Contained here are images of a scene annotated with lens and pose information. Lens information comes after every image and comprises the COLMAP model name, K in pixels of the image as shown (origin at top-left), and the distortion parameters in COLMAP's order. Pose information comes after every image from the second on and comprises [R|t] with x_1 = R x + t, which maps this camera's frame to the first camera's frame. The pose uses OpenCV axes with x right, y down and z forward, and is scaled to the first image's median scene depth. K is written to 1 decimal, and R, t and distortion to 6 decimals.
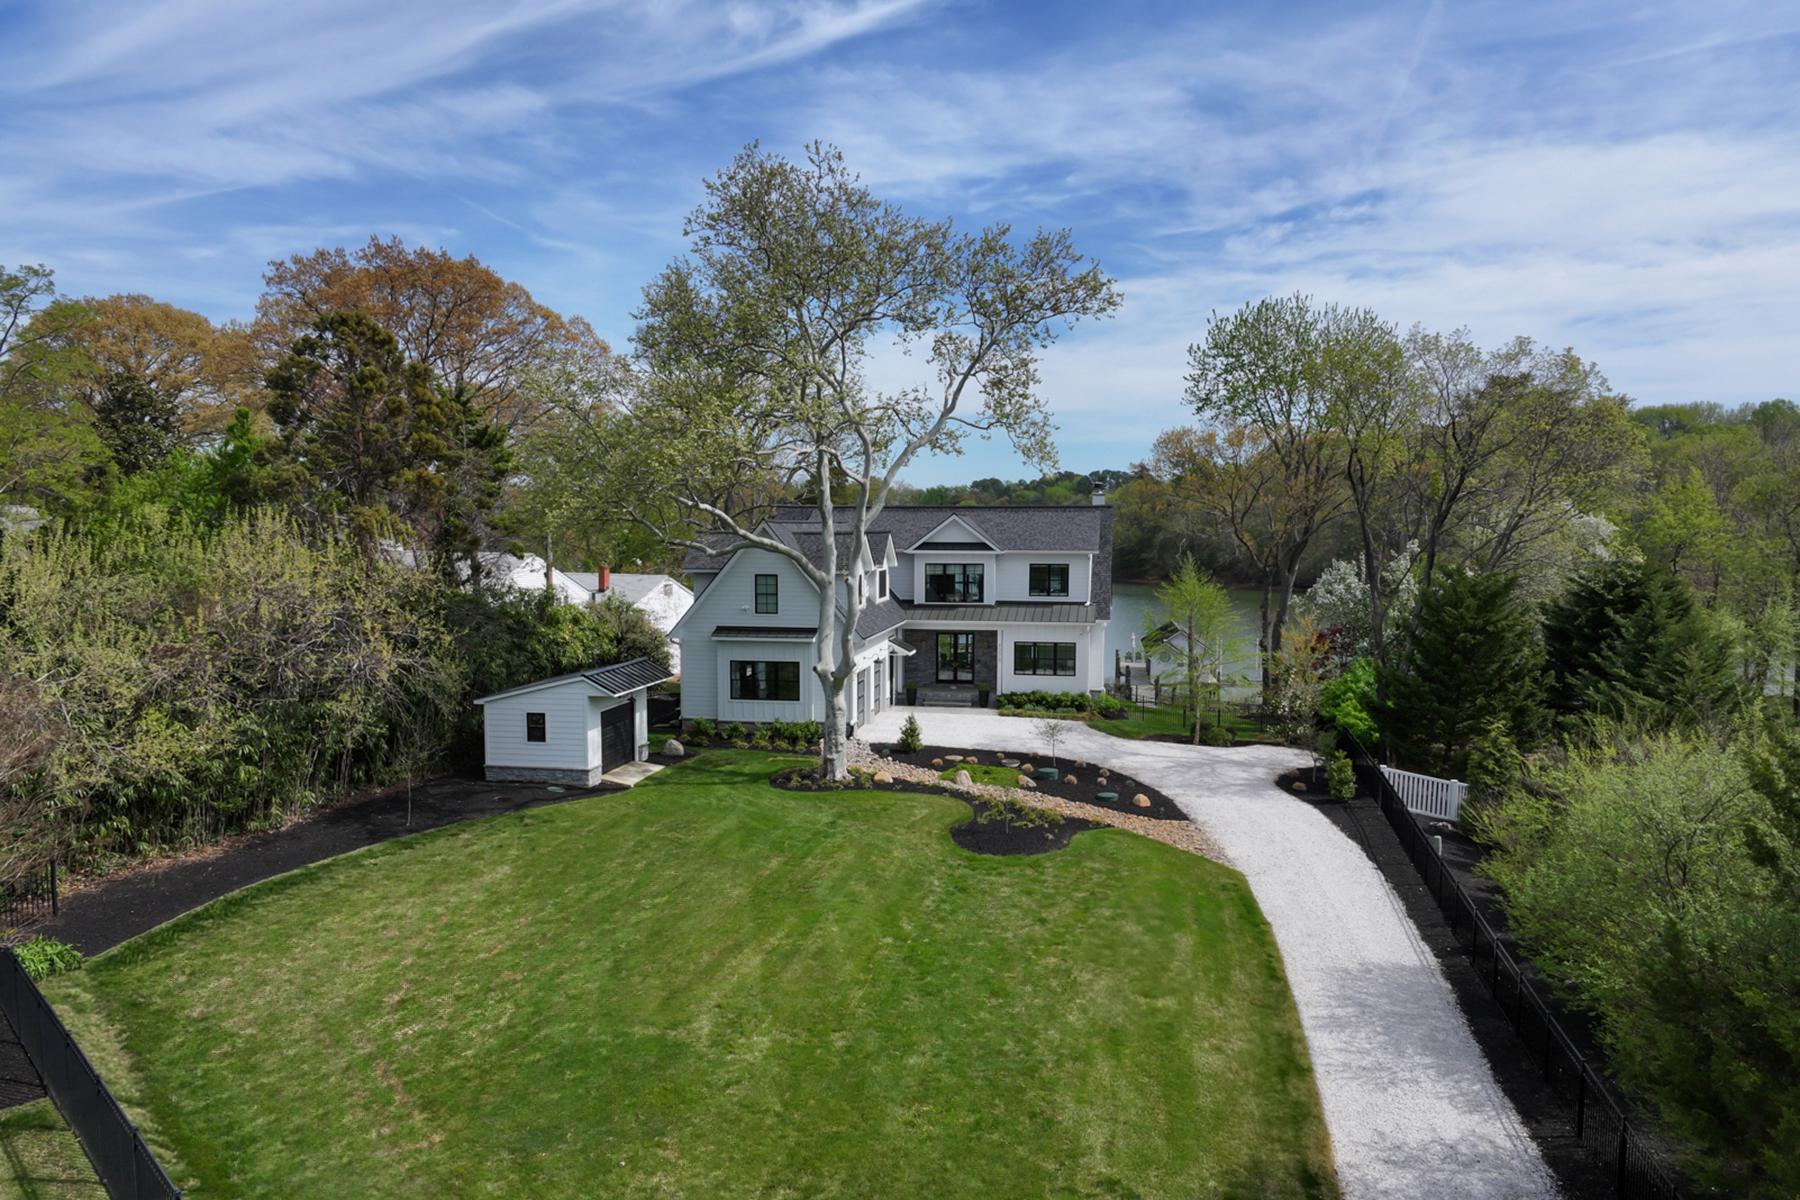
lens RADIAL K [[1275.3, 0, 903.8], [0, 1275.3, 663.4], [0, 0, 1]] dist [0.000268, 0.000361]
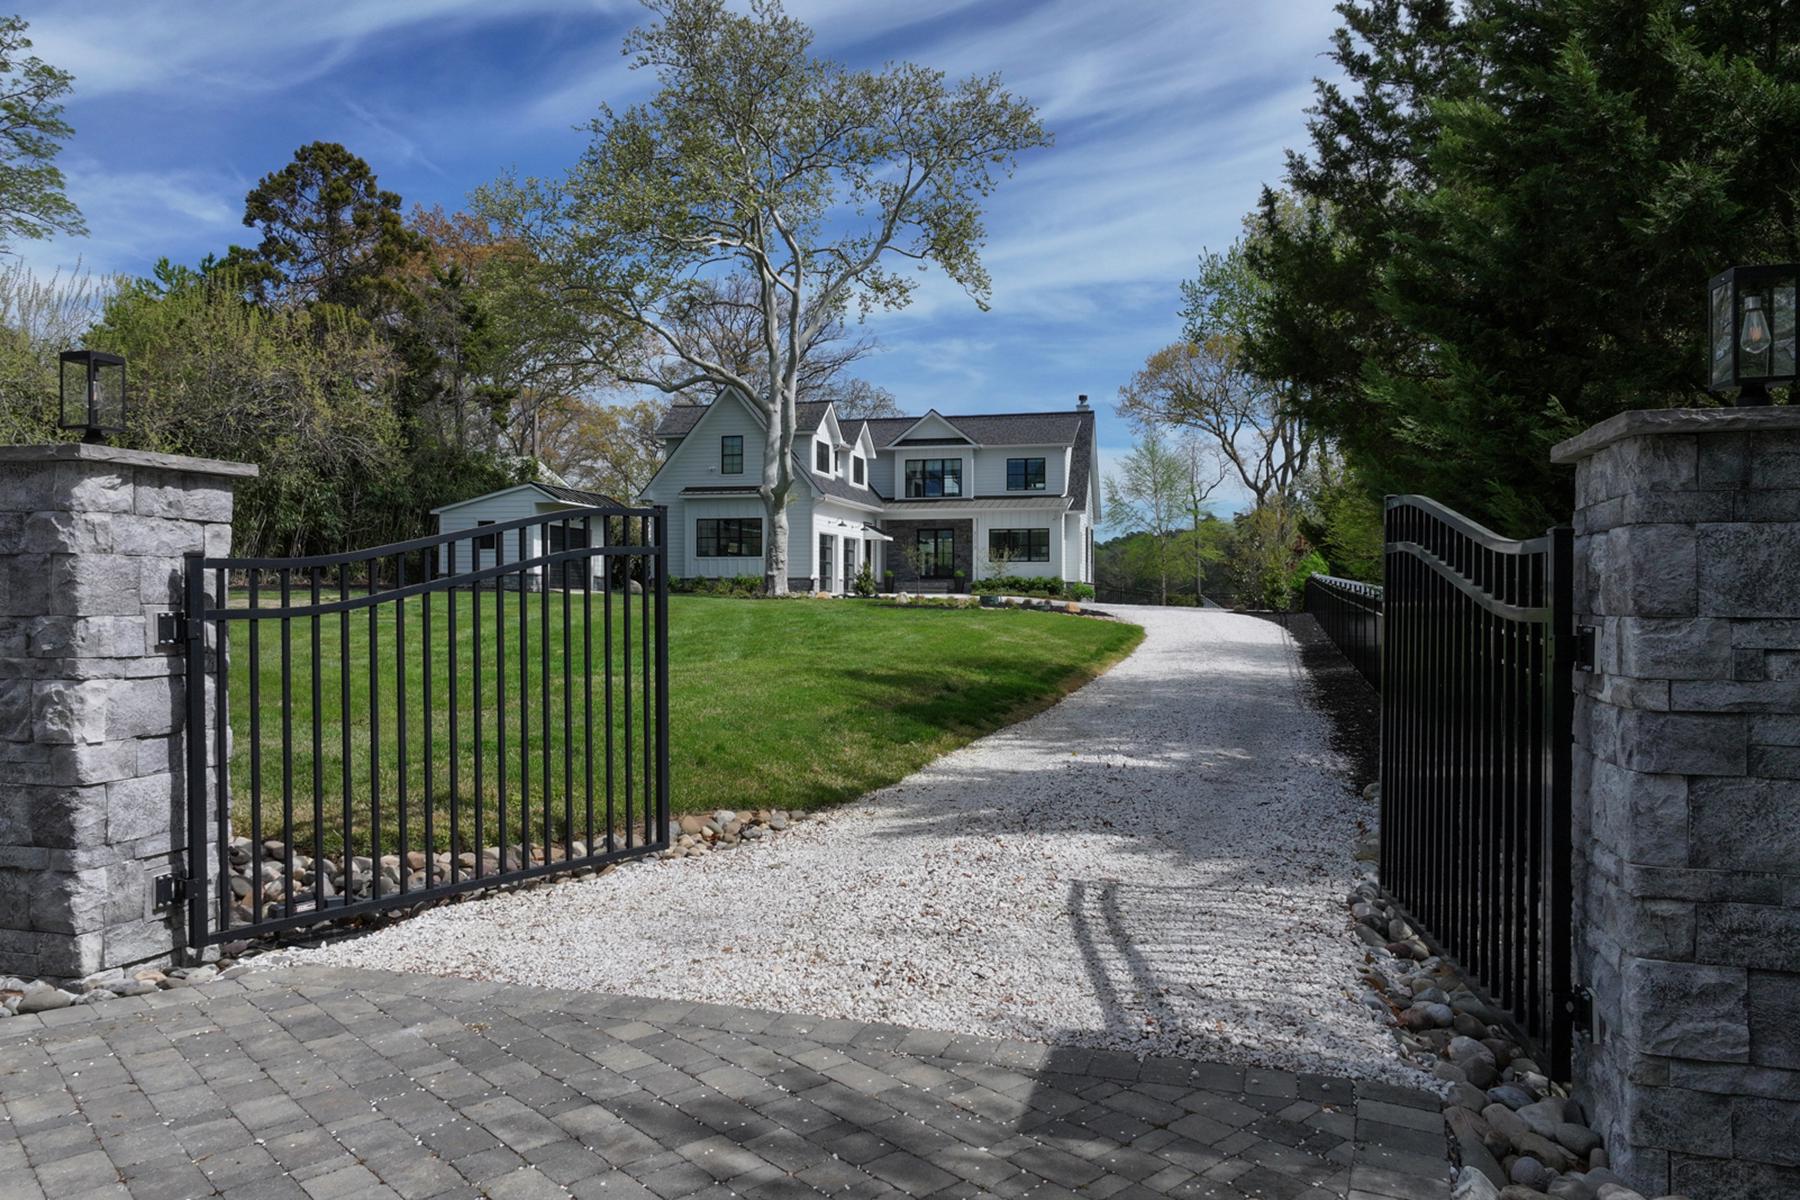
lens RADIAL K [[1276.7, 0, 900.0], [0, 1276.7, 600.0], [0, 0, 1]] dist [-0.000069, 0.000268]
pose [[0.997920, -0.001522, -0.064447, 0.081491], [-0.005249, 0.994483, -0.104762, 0.146525], [0.064251, 0.104883, 0.992407, -0.008098]]
